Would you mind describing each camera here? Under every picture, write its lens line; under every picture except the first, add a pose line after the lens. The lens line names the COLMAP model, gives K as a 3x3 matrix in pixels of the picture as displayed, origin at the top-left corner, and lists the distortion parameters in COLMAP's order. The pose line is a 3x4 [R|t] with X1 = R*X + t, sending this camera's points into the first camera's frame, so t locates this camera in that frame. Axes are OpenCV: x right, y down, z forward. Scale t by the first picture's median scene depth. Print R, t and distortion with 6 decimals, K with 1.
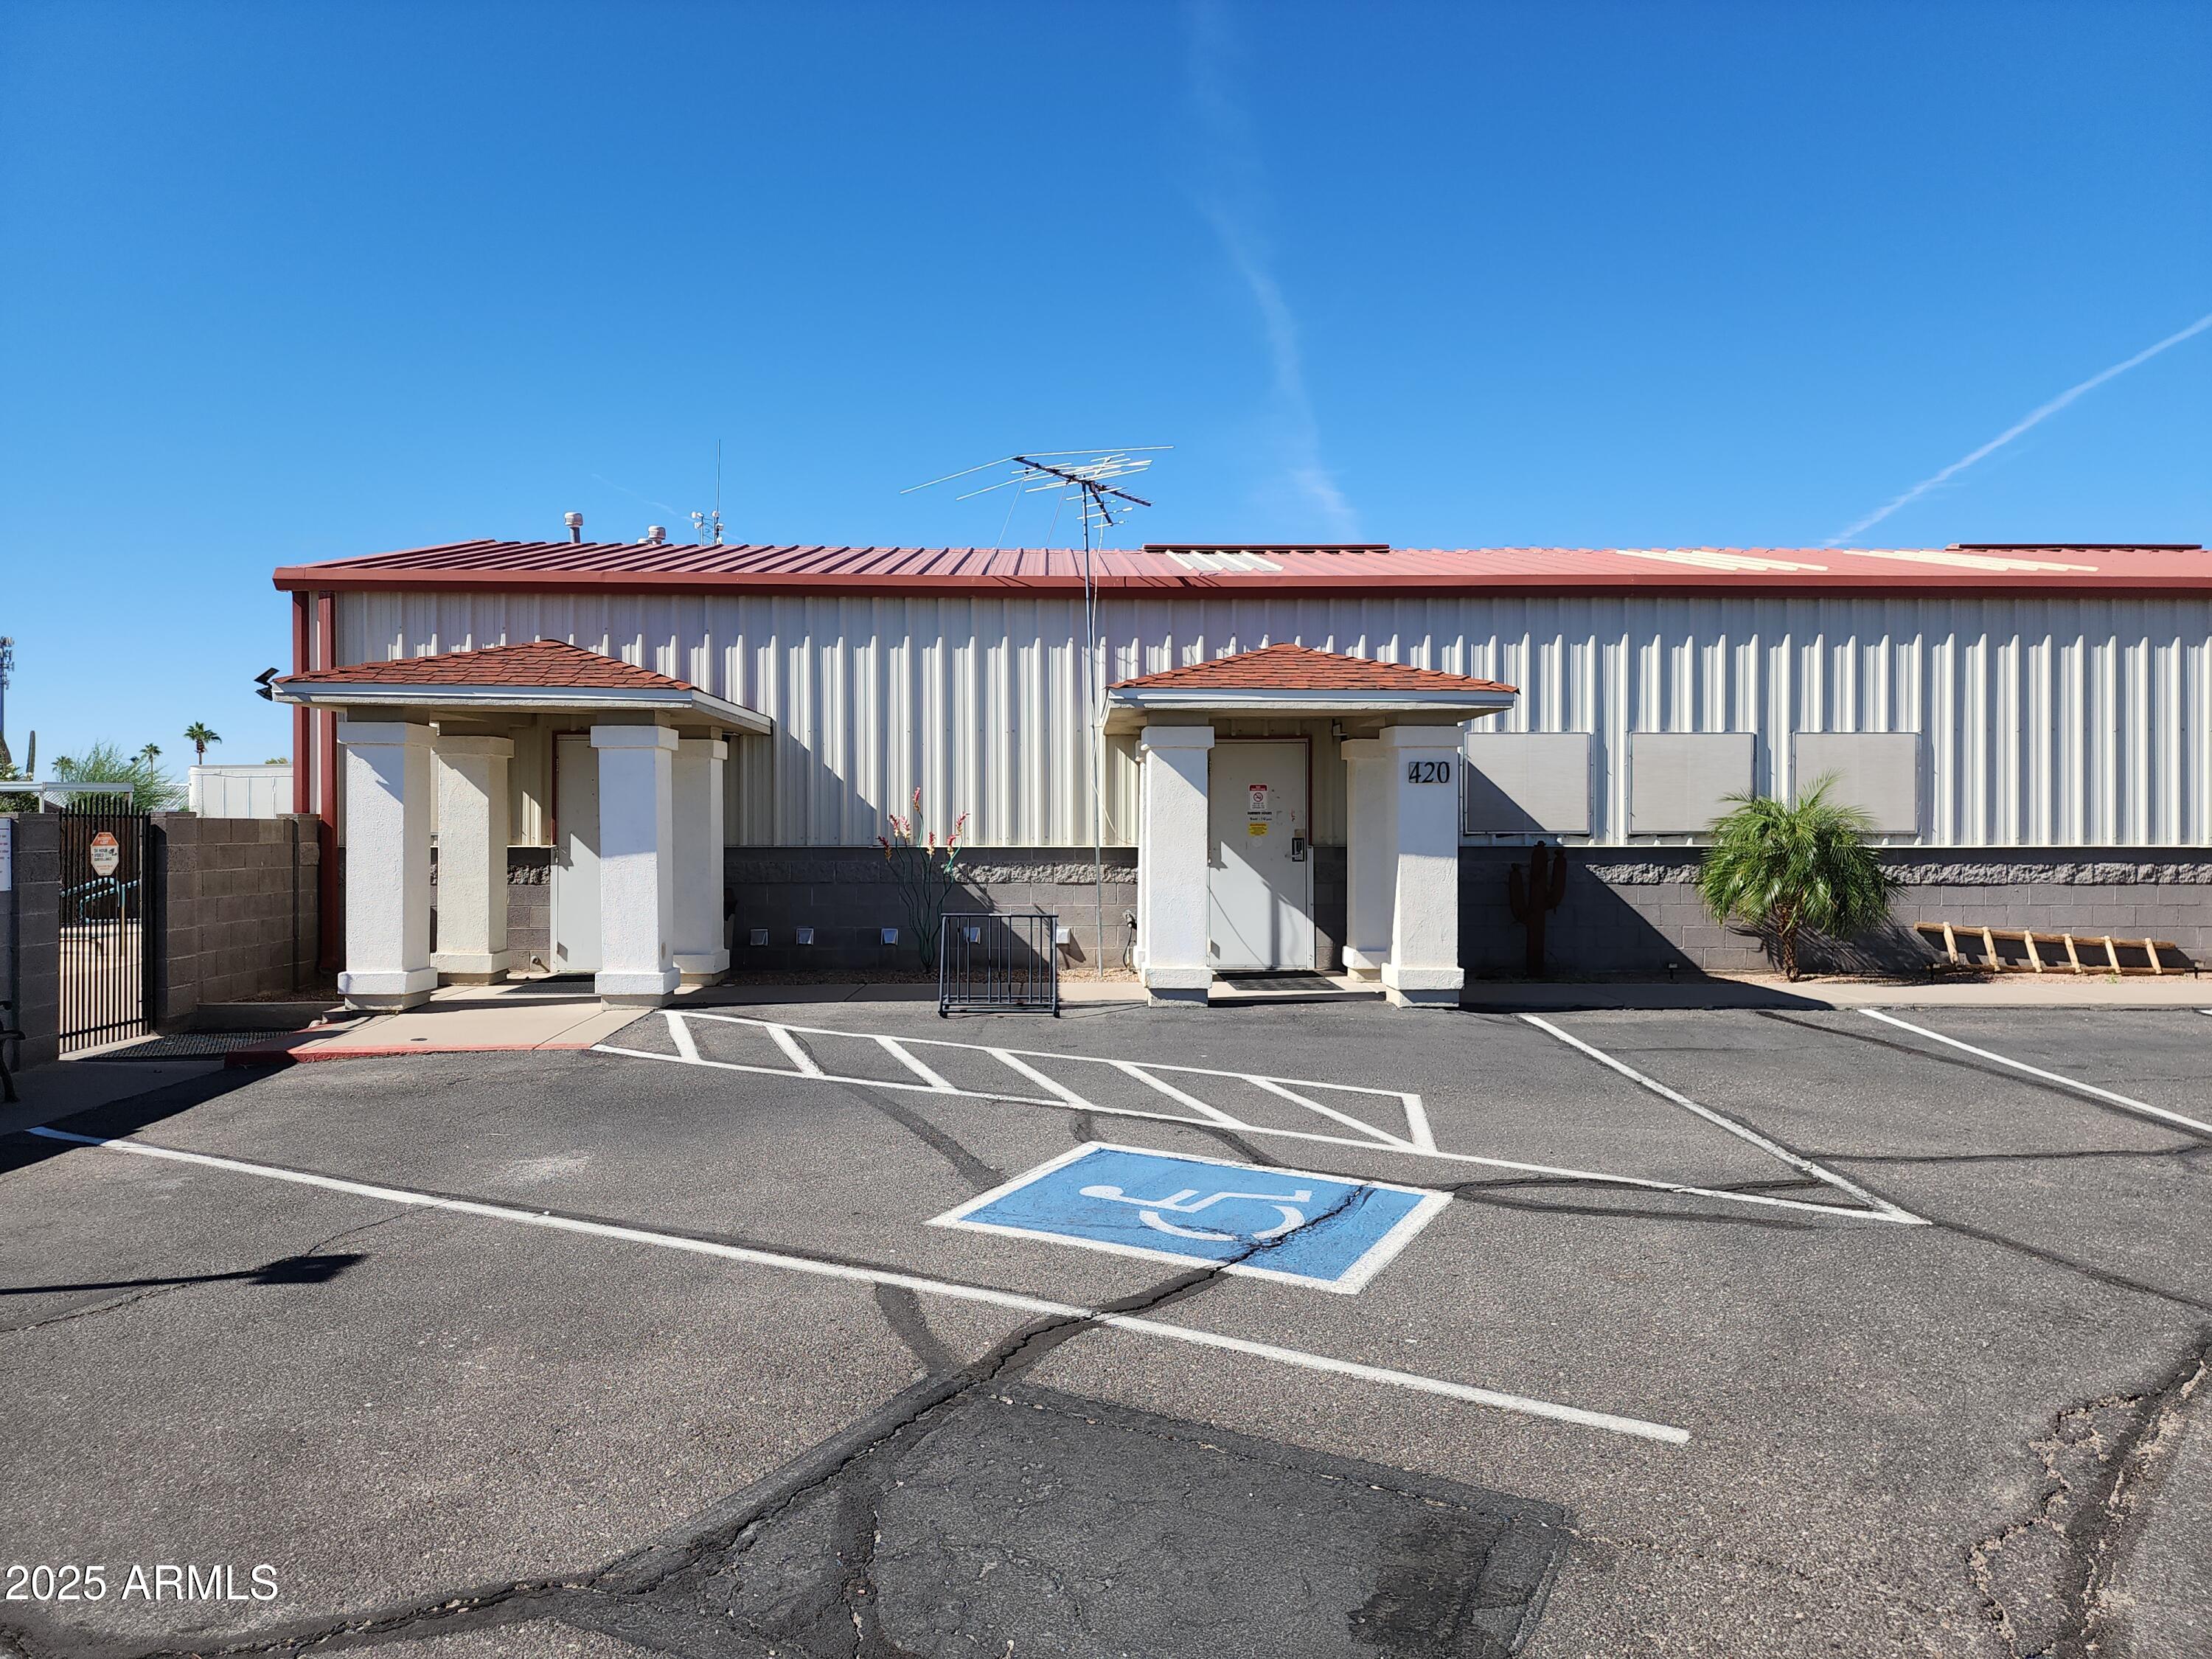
lens RADIAL K [[1486.6, 0, 1111.6], [0, 1486.6, 823.1], [0, 0, 1]] dist [0.038732, -0.035515]
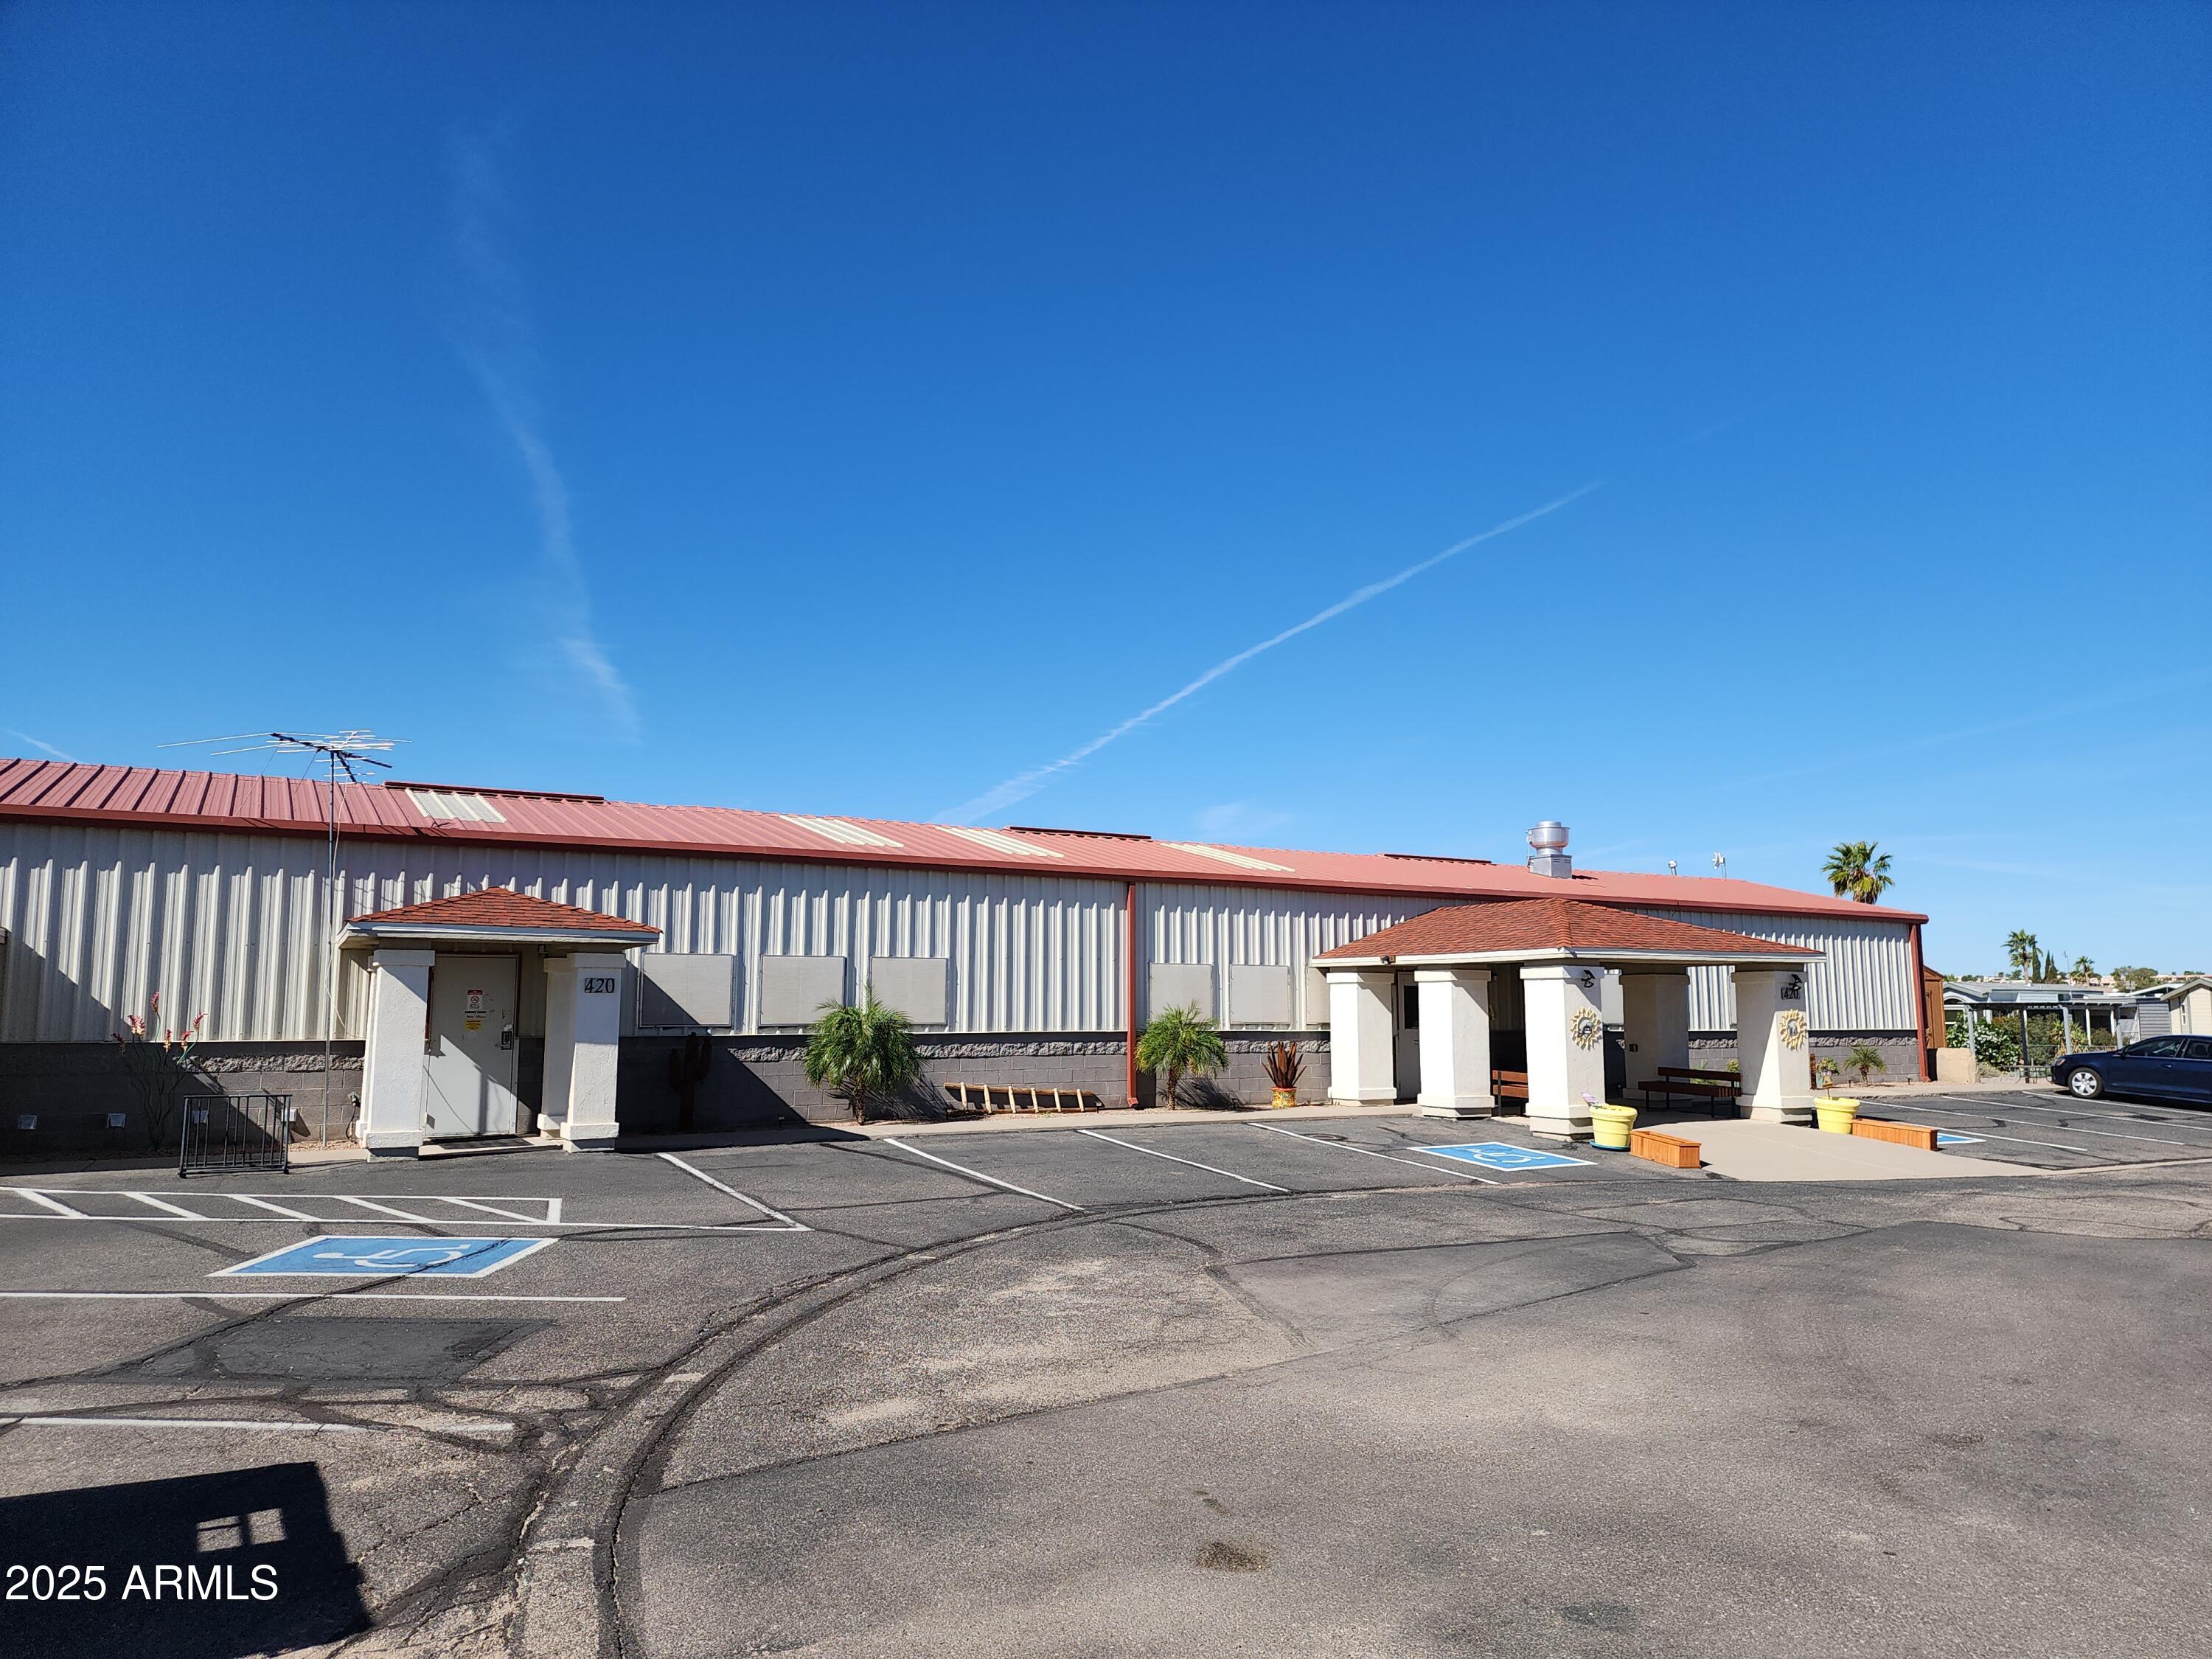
lens RADIAL K [[1486.6, 0, 1158.6], [0, 1486.6, 850.8], [0, 0, 1]] dist [0.038732, -0.035515]
pose [[0.875448, 0.050345, 0.480682, -0.012227], [0.000026, 0.994555, -0.104213, -0.010933], [-0.483312, 0.091246, 0.870680, -0.443141]]
